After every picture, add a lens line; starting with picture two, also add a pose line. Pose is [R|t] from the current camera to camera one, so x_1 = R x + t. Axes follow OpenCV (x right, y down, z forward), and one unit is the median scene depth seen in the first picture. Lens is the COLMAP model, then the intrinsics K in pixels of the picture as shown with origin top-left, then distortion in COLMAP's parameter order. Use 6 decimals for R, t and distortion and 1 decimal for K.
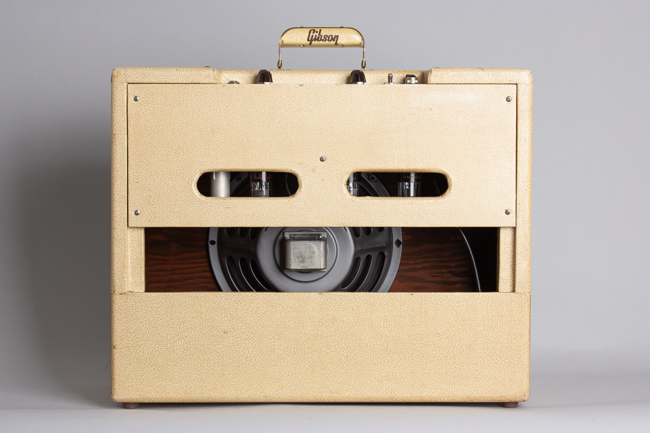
lens RADIAL K [[1341.6, 0, 325.0], [0, 1341.6, 216.5], [0, 0, 1]] dist [-0.007310, -0.016986]
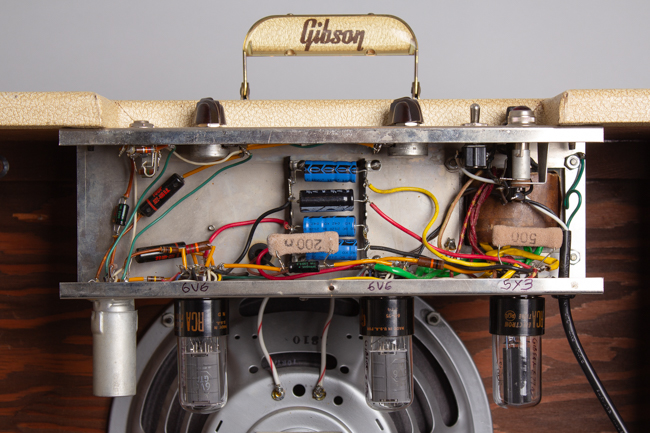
lens RADIAL K [[1628.2, 0, 325.0], [0, 1628.2, 216.5], [0, 0, 1]] dist [0.066152, 0.145358]
pose [[0.999907, -0.005923, -0.012253, 0.002617], [0.005127, 0.997935, -0.064033, -0.029321], [0.012606, 0.063964, 0.997873, 0.410557]]
